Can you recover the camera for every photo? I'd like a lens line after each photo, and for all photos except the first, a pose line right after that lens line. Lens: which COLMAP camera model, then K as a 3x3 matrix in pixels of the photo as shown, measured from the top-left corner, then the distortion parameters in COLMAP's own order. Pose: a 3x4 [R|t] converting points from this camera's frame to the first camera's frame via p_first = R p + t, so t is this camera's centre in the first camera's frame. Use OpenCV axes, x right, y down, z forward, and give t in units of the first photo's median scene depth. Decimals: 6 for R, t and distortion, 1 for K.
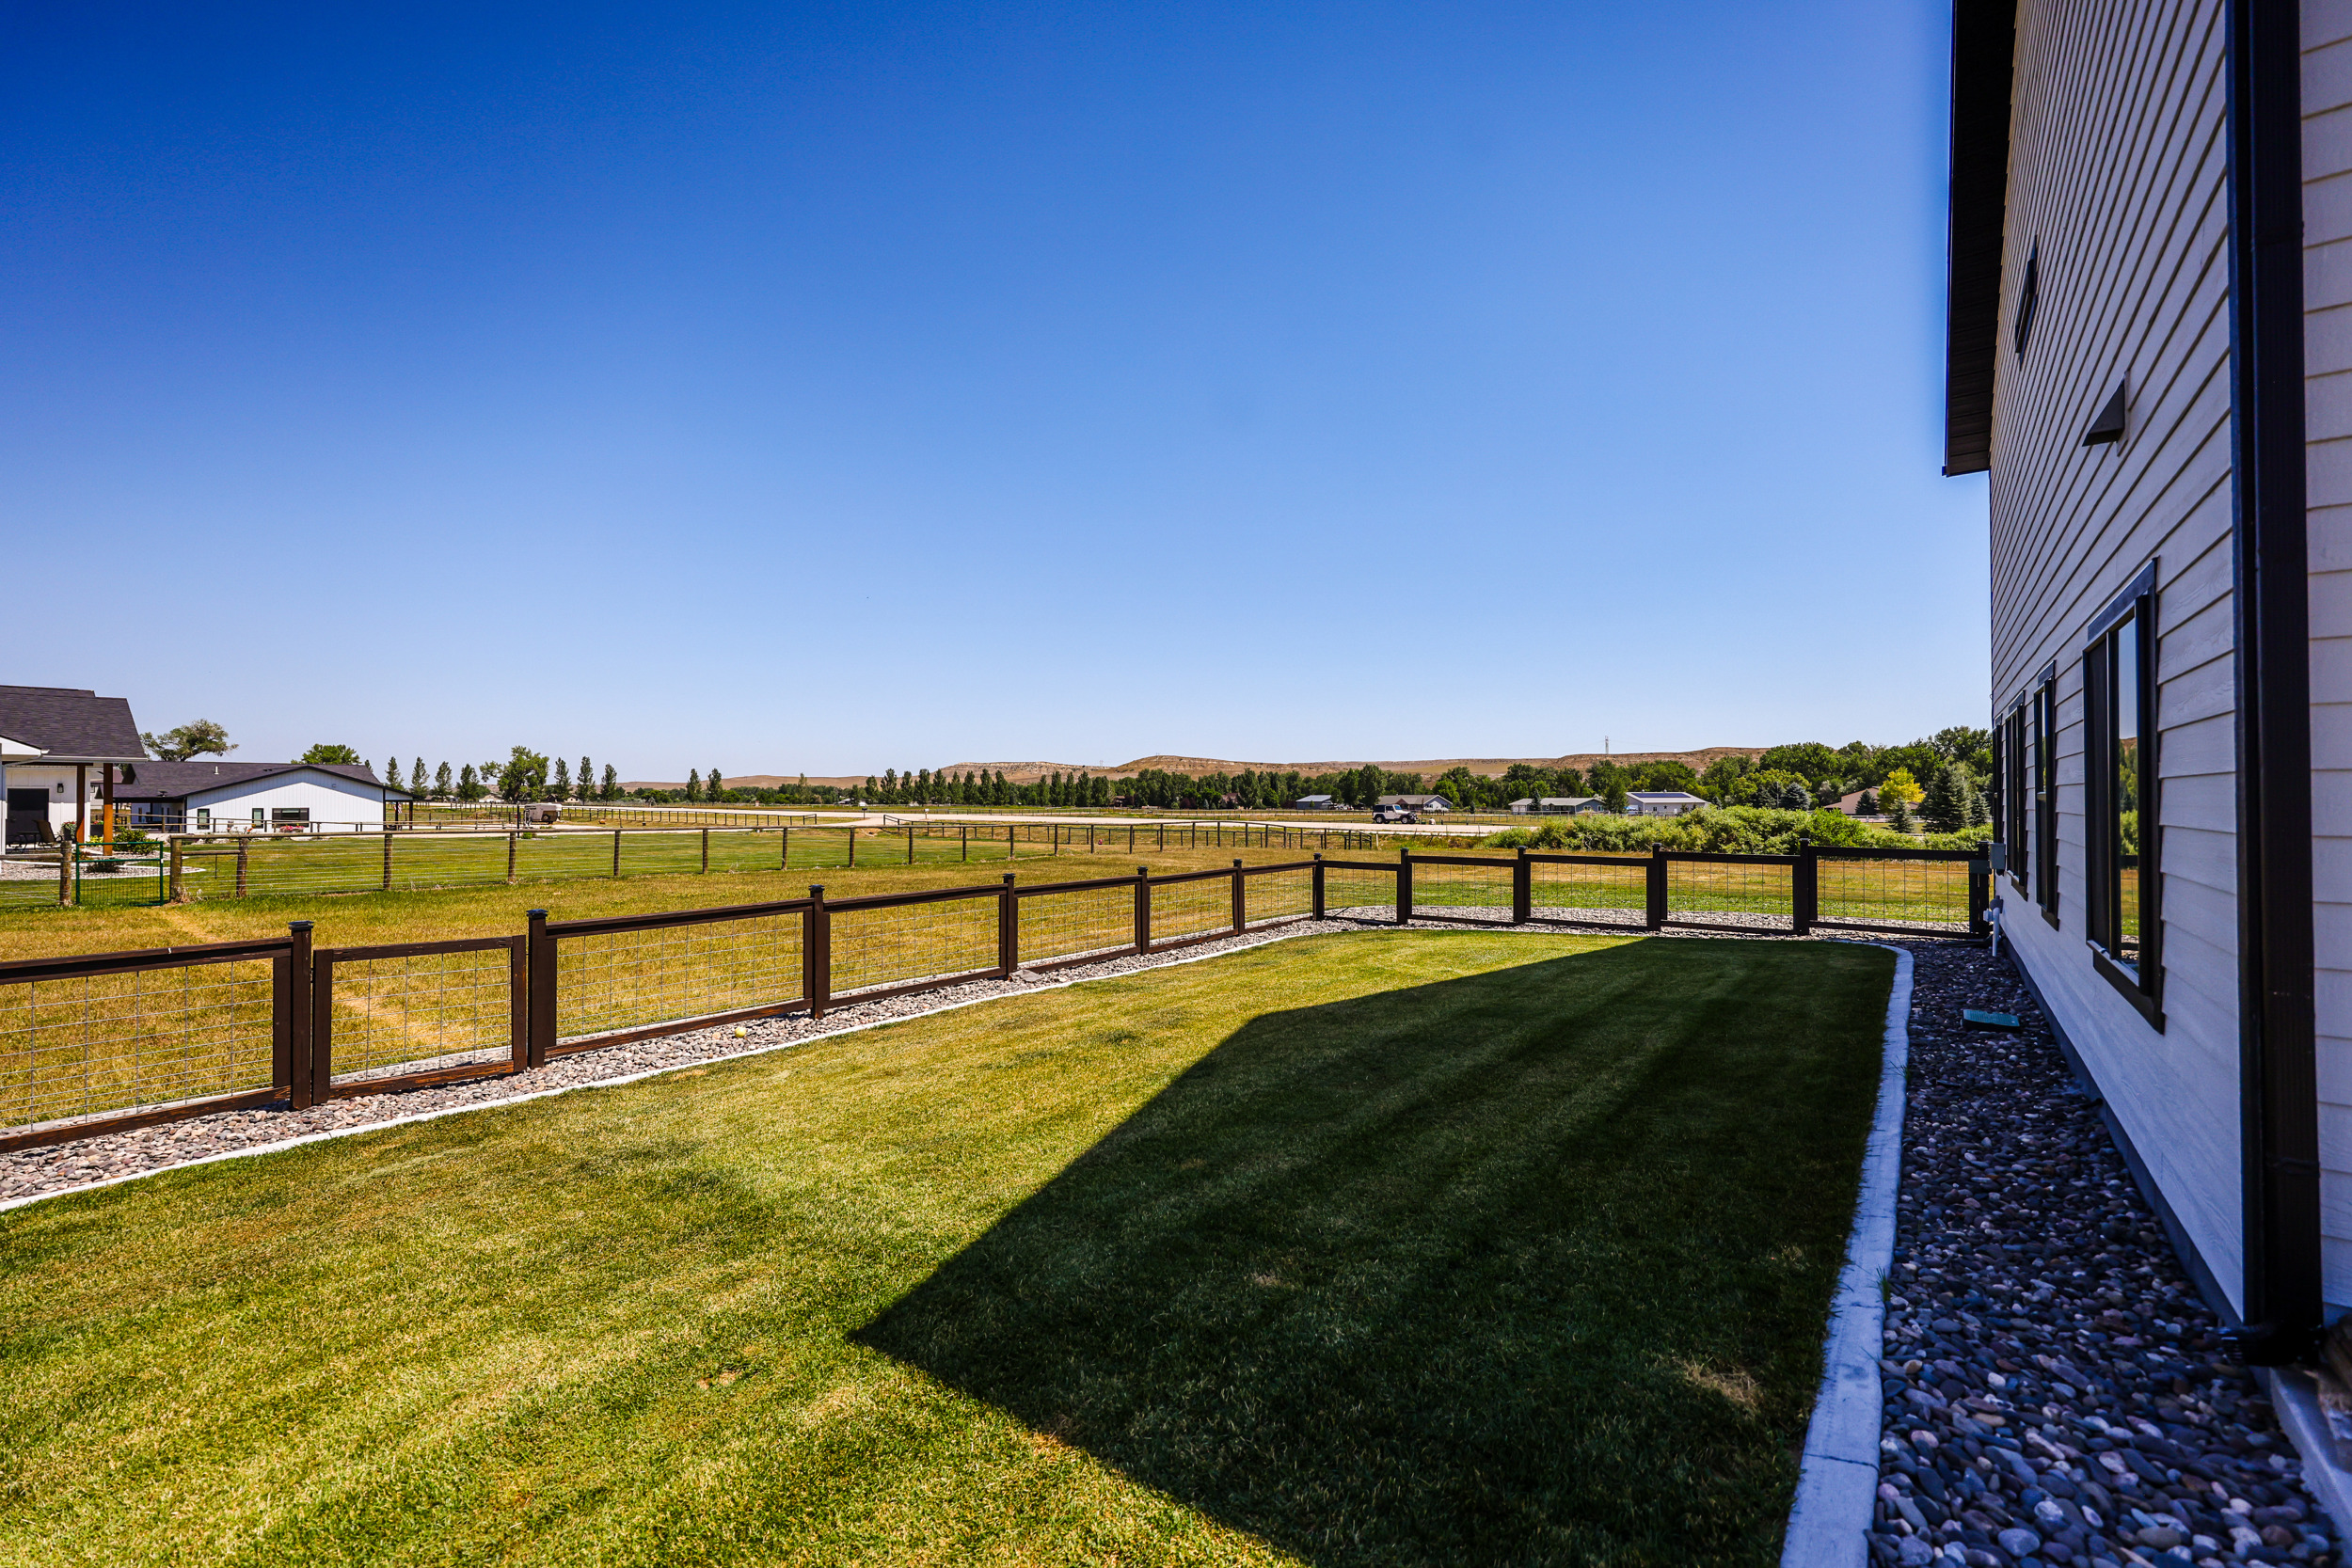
lens RADIAL K [[940.4, 0, 1174.9], [0, 940.4, 784.0], [0, 0, 1]] dist [-0.001787, 0.000497]
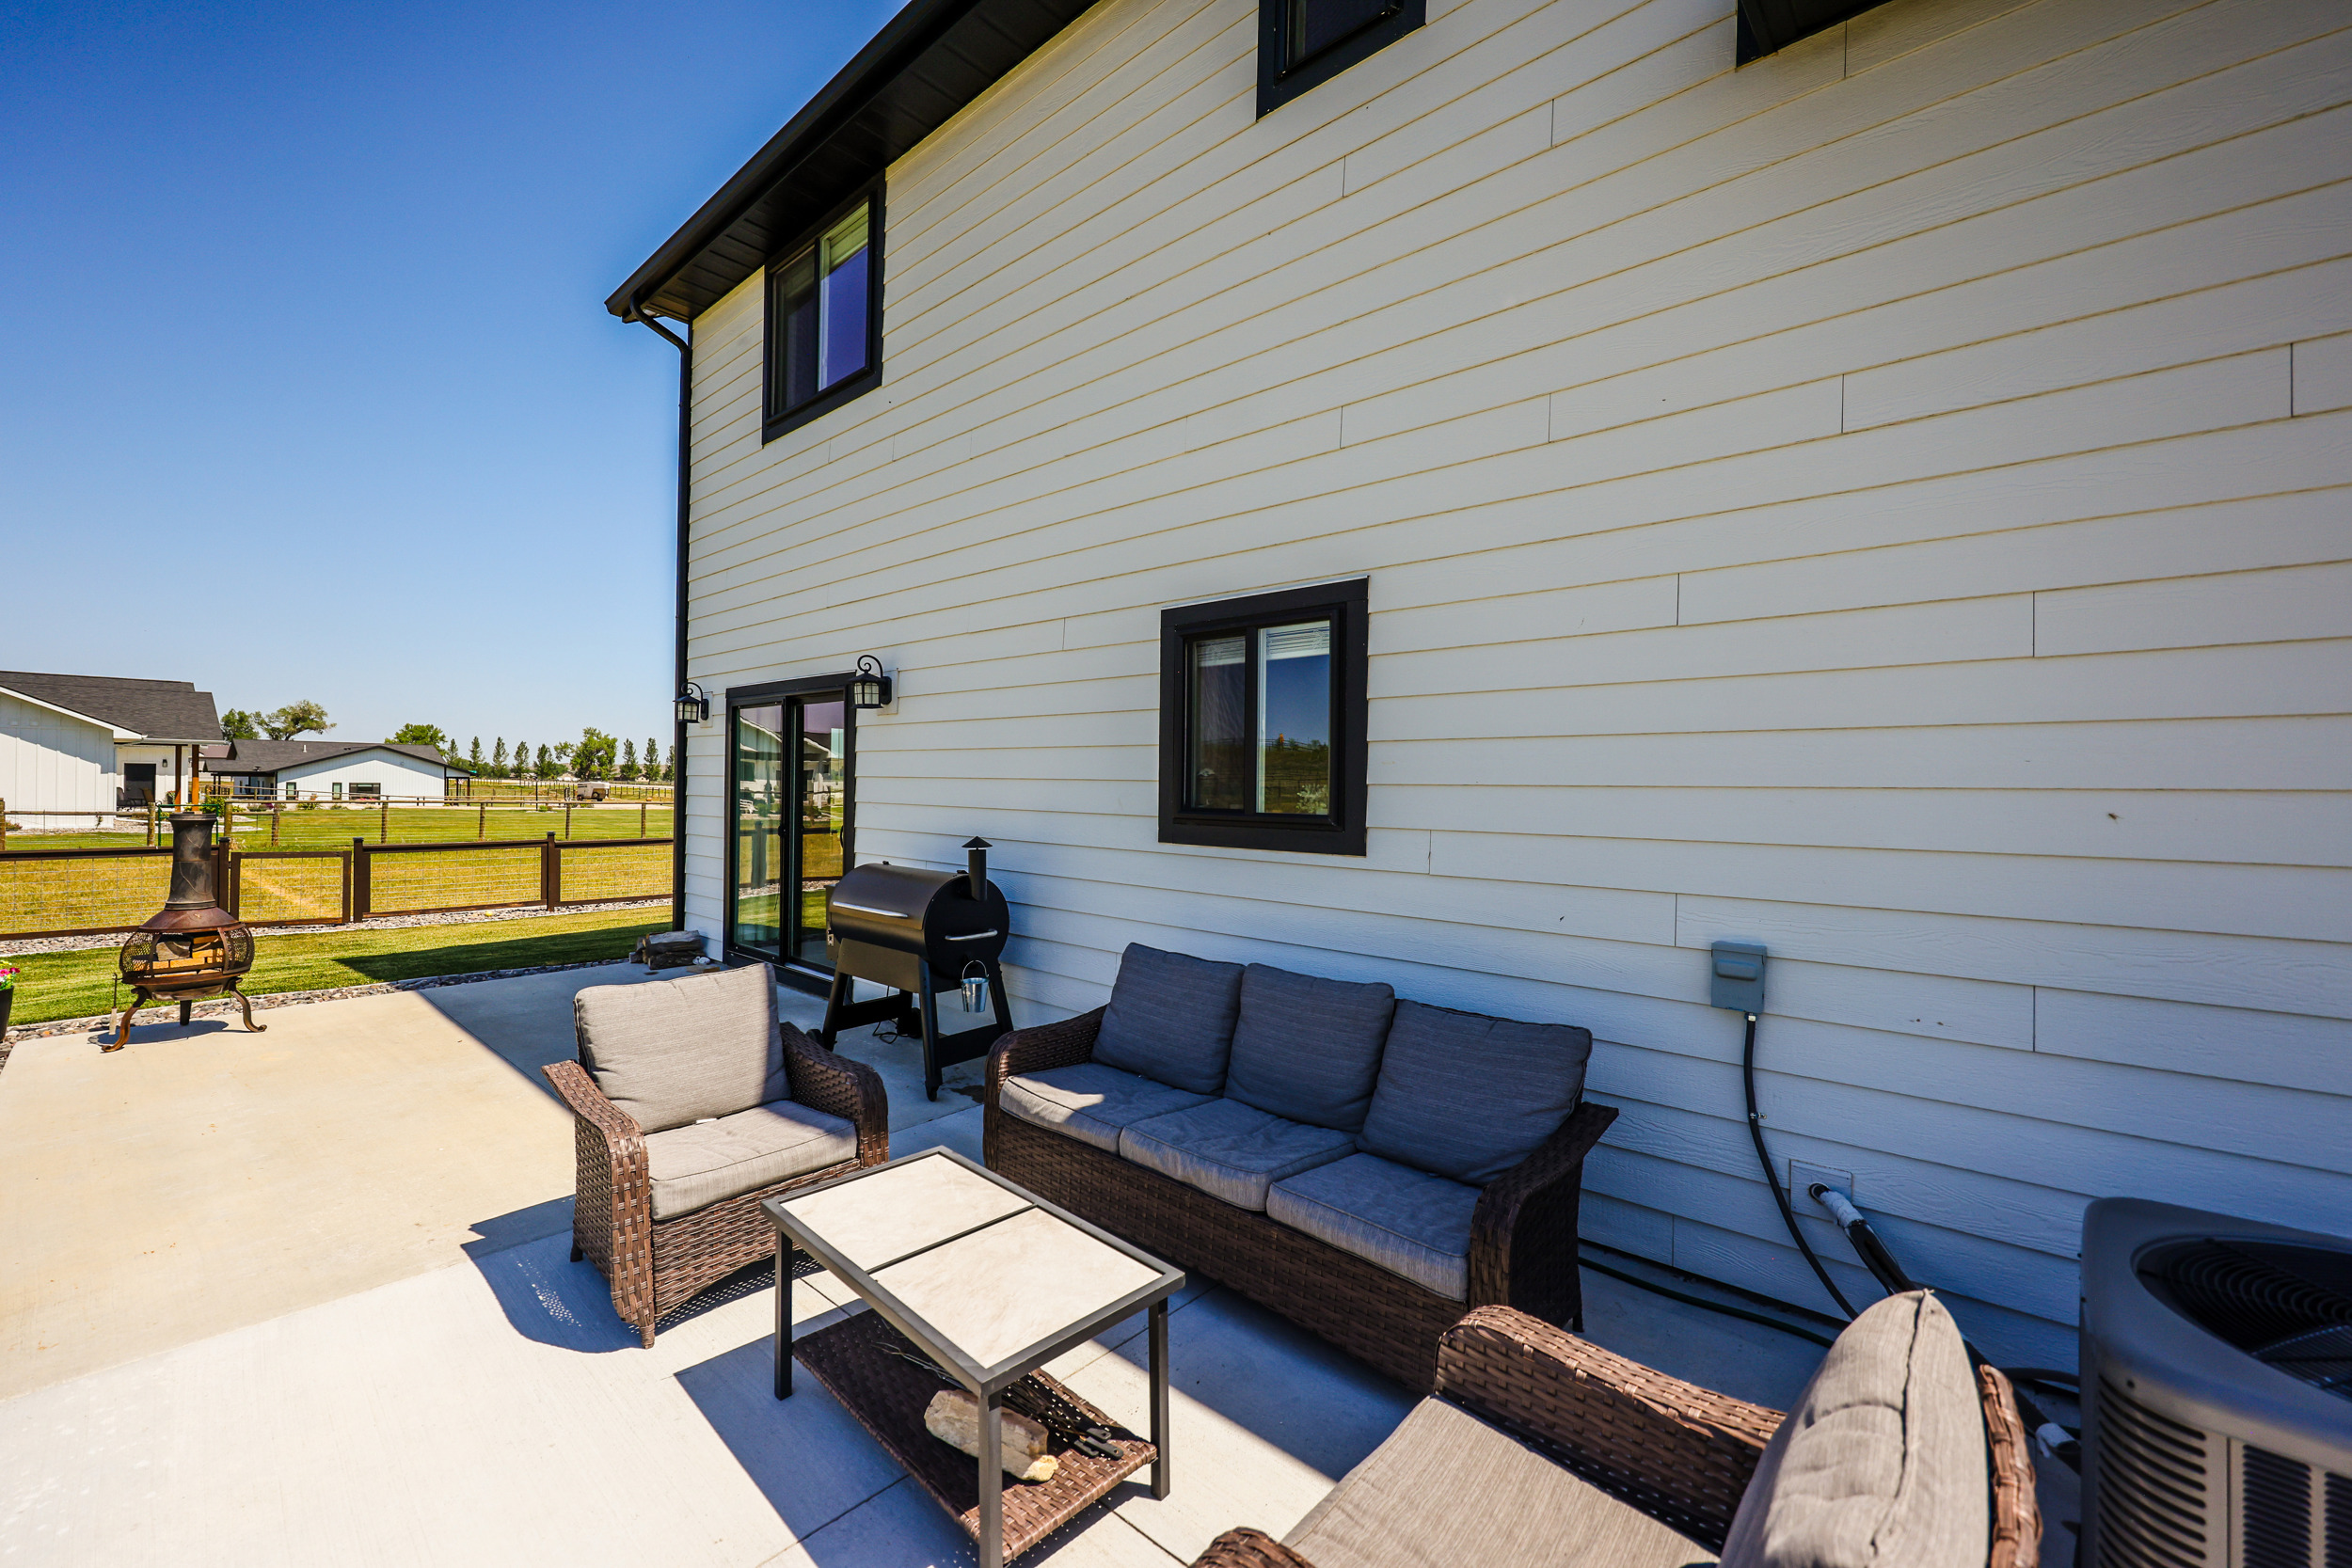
lens RADIAL K [[940.4, 0, 1174.9], [0, 940.4, 784.0], [0, 0, 1]] dist [-0.001787, 0.000497]
pose [[0.998183, 0.013972, -0.058607, 0.063628], [-0.013173, 0.999815, 0.014008, -0.001092], [0.058792, -0.013210, 0.998183, -0.046065]]
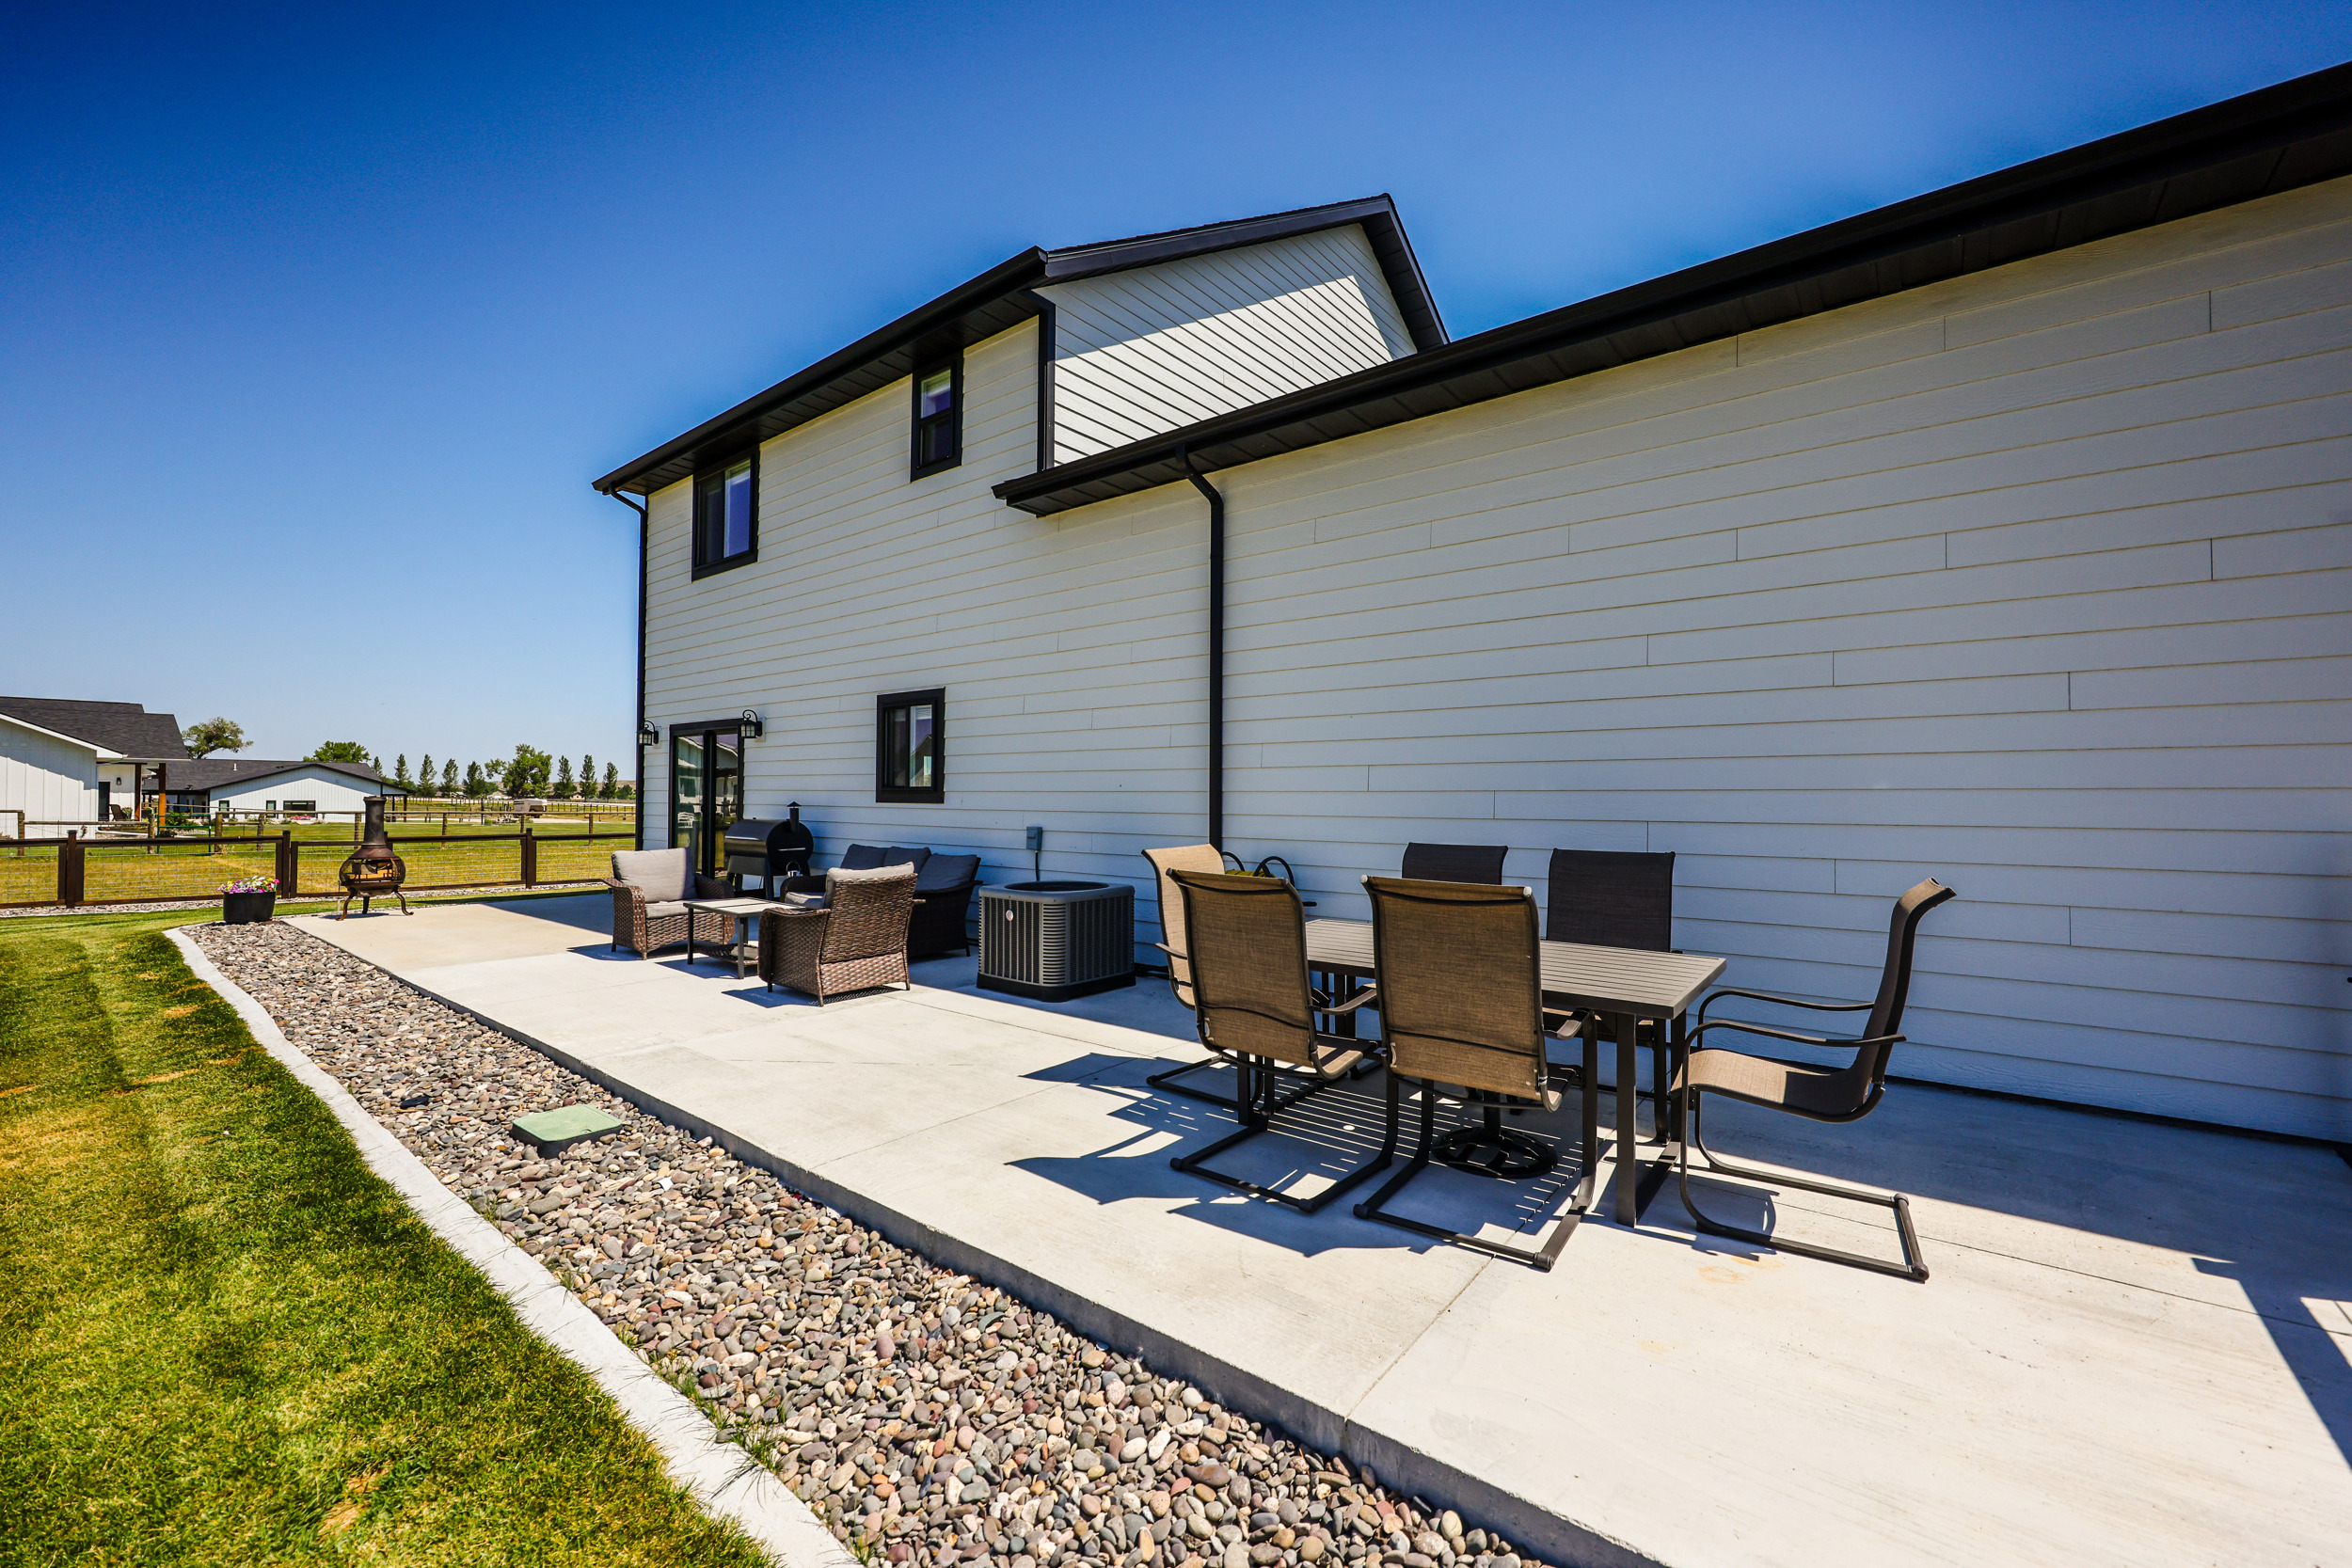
lens RADIAL K [[940.4, 0, 1174.9], [0, 940.4, 784.0], [0, 0, 1]] dist [-0.001787, 0.000497]
pose [[0.999945, 0.007369, -0.007455, 0.086795], [-0.007385, 0.999970, -0.002123, 0.000132], [0.007439, 0.002178, 0.999970, -0.088830]]
